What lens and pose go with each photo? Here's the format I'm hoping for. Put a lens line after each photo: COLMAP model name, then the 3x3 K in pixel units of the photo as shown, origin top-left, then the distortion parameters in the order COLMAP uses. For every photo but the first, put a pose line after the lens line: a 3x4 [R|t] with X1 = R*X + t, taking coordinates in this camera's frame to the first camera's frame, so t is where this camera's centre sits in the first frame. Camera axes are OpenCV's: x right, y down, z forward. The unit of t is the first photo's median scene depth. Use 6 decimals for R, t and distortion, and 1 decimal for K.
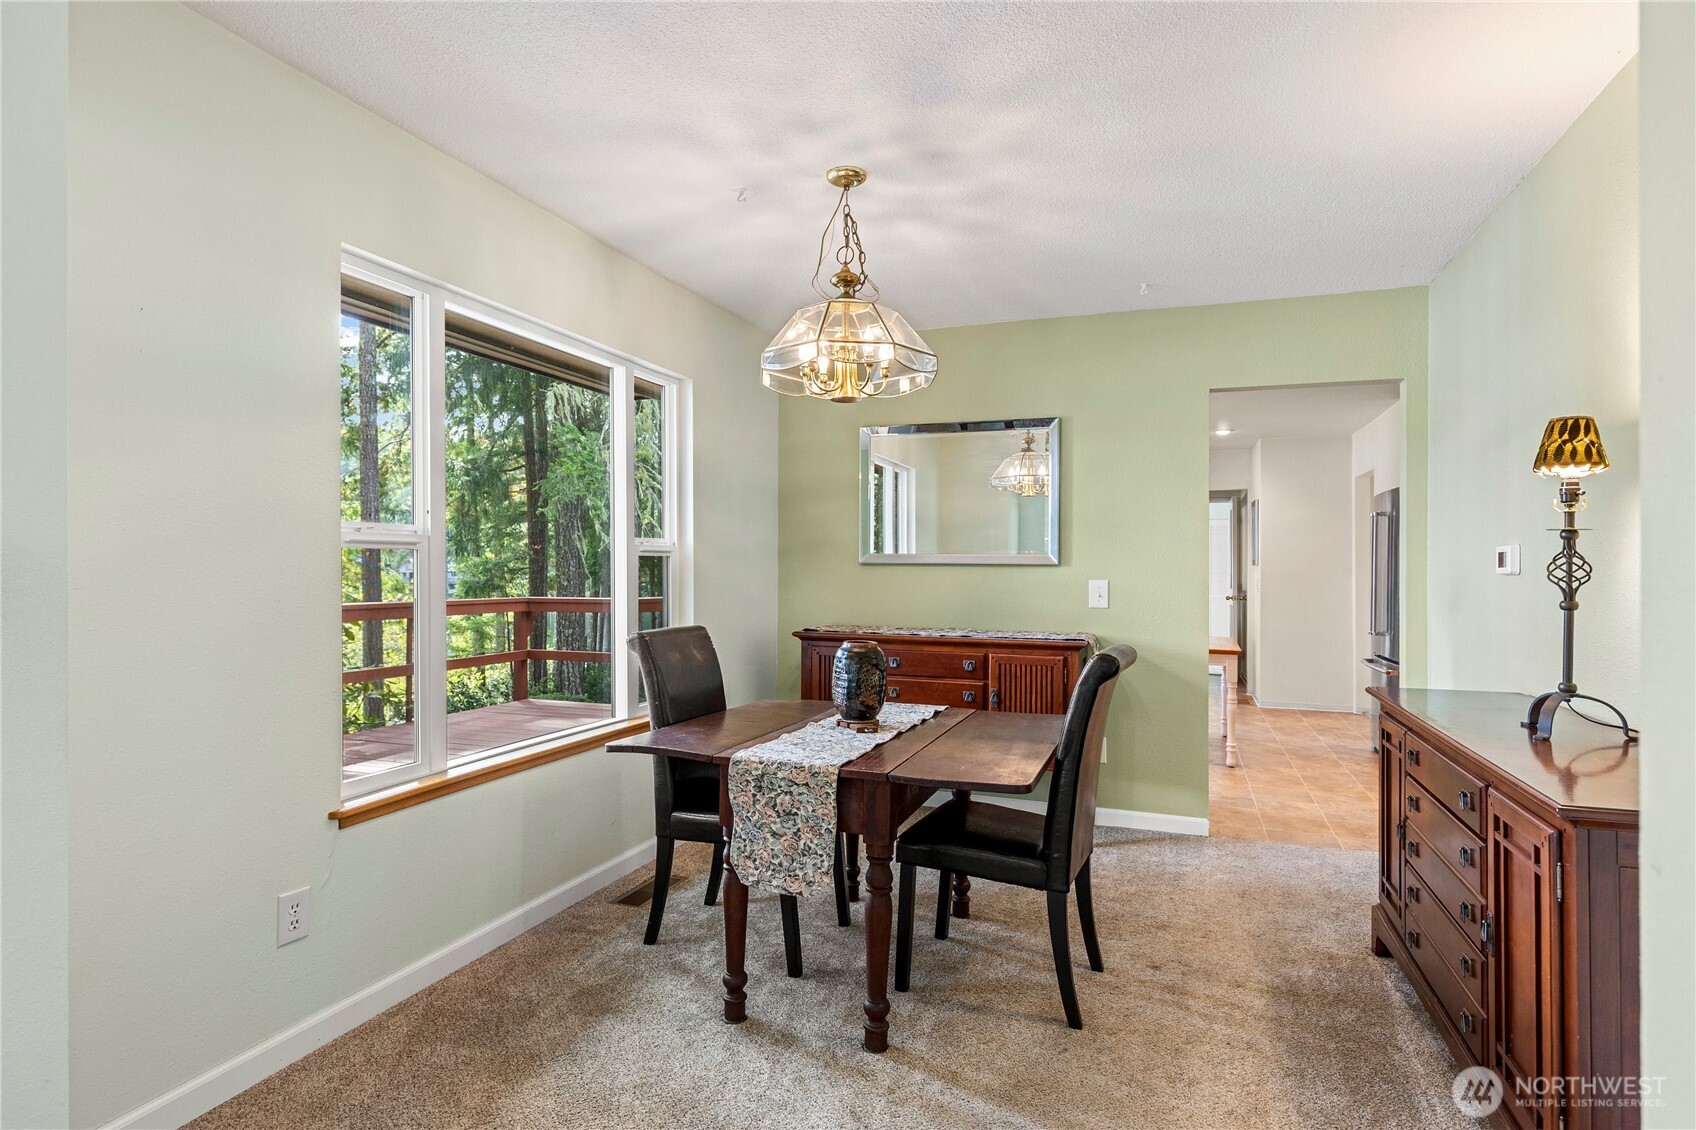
lens RADIAL K [[892.7, 0, 848.0], [0, 892.7, 565.0], [0, 0, 1]] dist [0.002177, 0.000457]
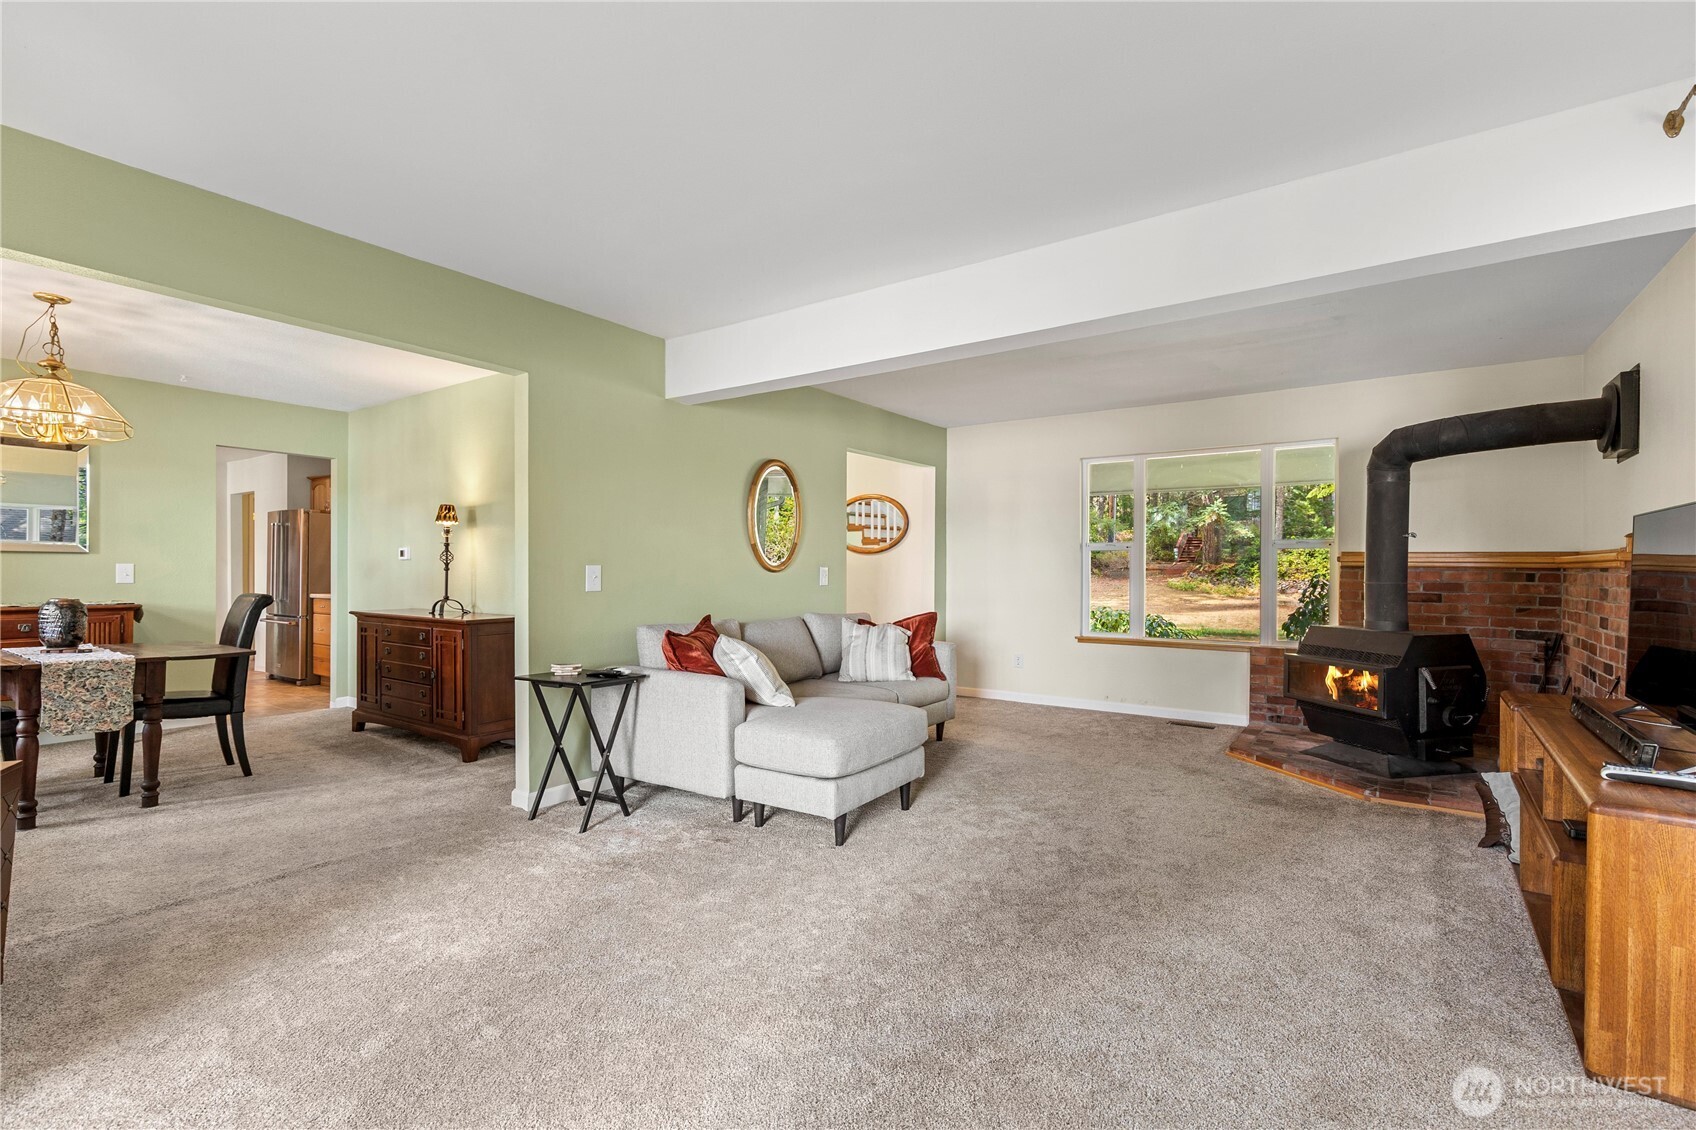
lens RADIAL K [[762.5, 0, 856.2], [0, 762.5, 568.8], [0, 0, 1]] dist [0.001207, 0.000096]
pose [[0.264084, -0.002680, 0.964496, -1.138255], [-0.006542, 0.999968, 0.004570, 0.022516], [-0.964478, -0.007517, 0.264058, -0.867337]]
